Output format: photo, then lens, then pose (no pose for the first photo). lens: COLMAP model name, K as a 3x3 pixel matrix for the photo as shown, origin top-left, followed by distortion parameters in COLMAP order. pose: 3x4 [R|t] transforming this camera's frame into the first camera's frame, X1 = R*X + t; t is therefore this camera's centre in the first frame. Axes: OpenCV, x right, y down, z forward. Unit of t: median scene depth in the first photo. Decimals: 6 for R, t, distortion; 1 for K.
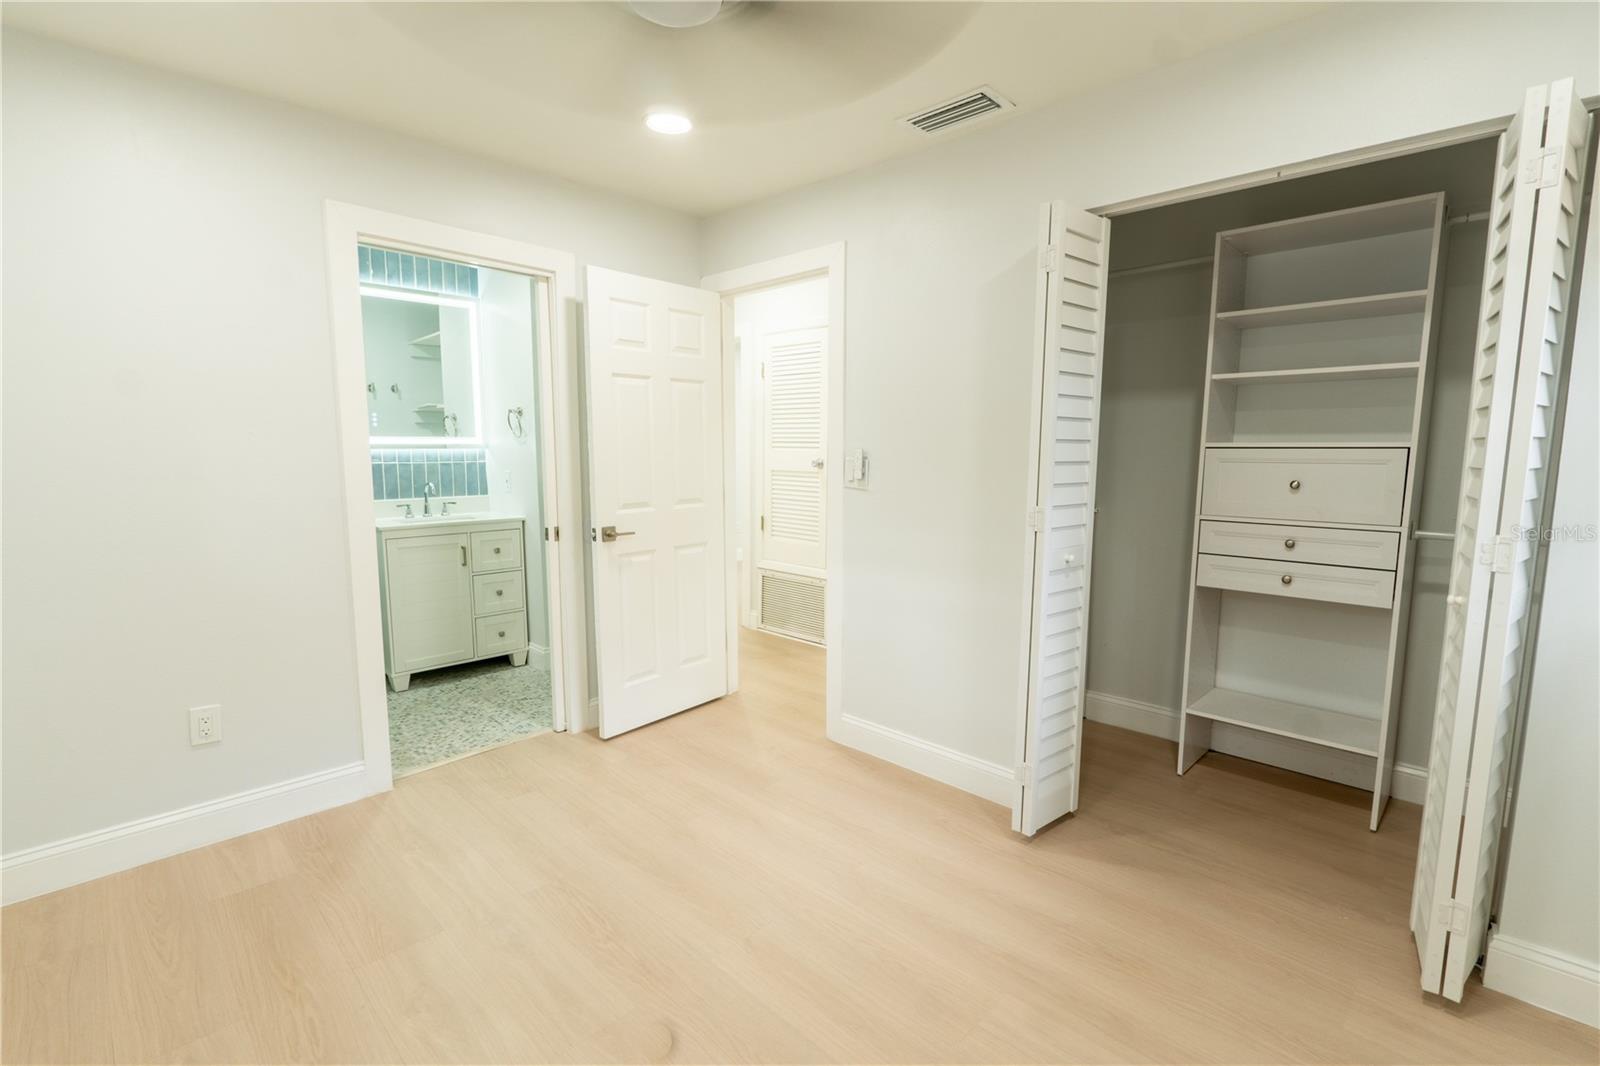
lens RADIAL K [[730.5, 0, 805.1], [0, 730.5, 536.3], [0, 0, 1]] dist [-0.004695, 0.000069]
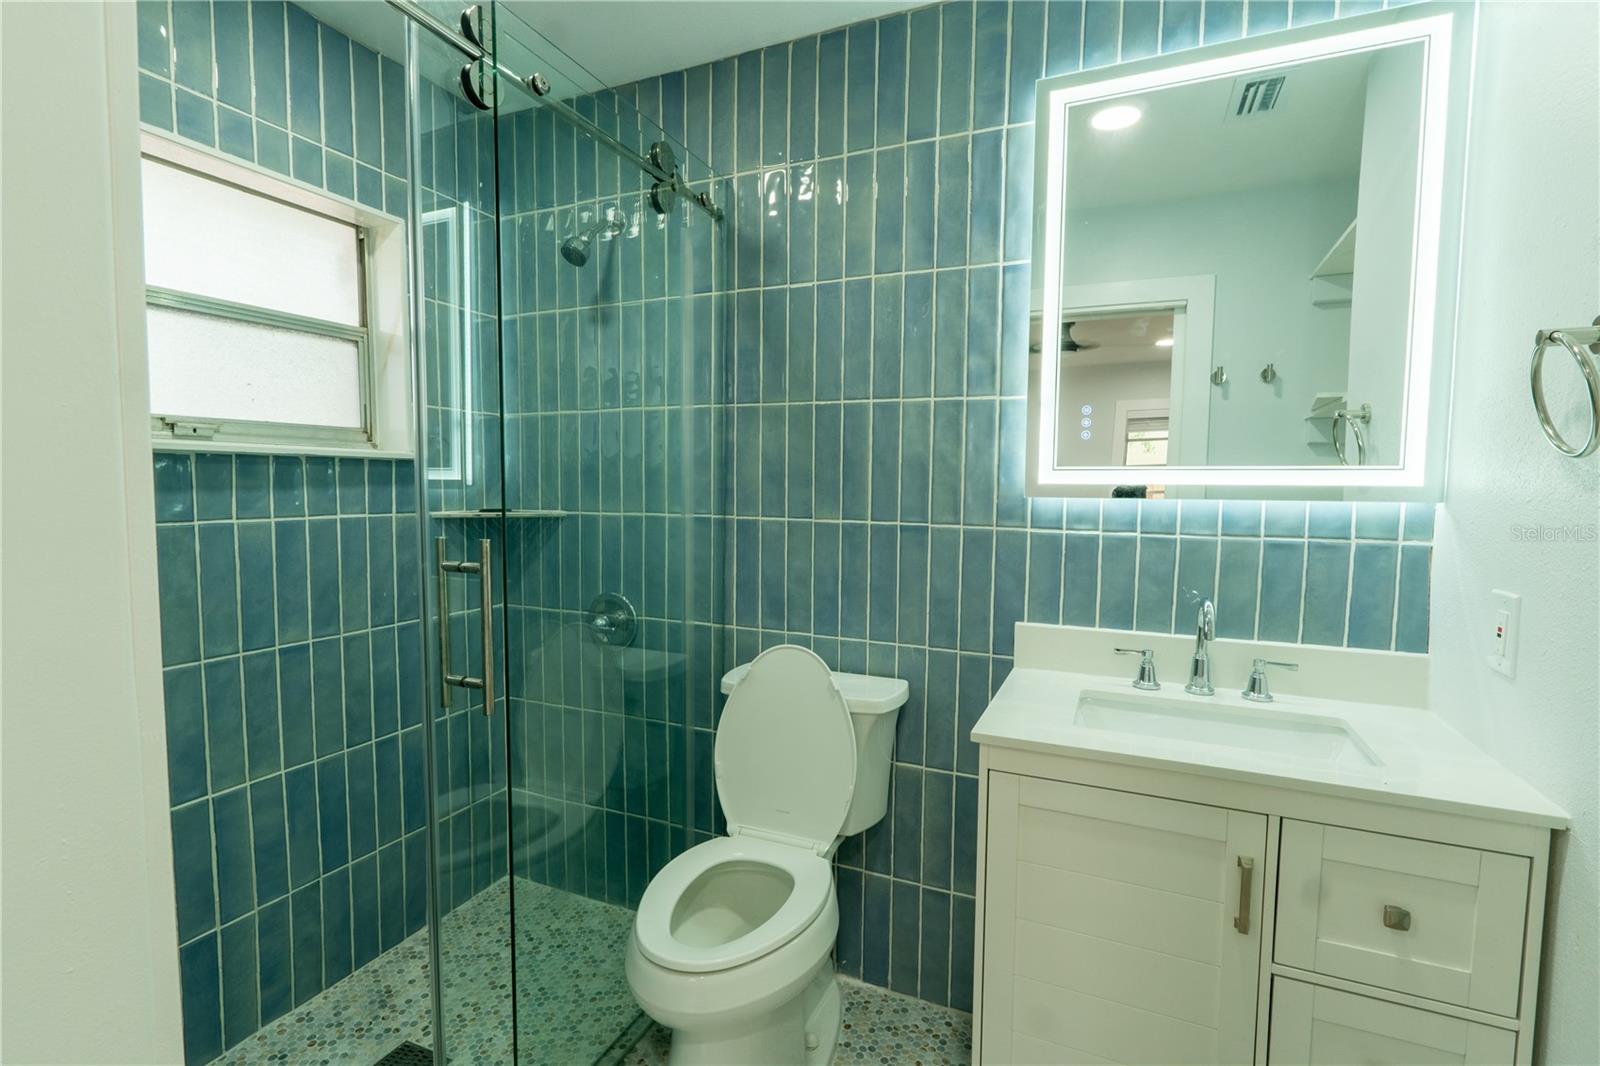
lens RADIAL K [[730.5, 0, 801.4], [0, 730.5, 531.0], [0, 0, 1]] dist [-0.004695, 0.000069]
pose [[0.351213, 0.061856, -0.934250, -0.253017], [-0.122708, 0.992250, 0.019567, -0.083830], [0.928220, 0.107768, 0.356081, 0.663808]]
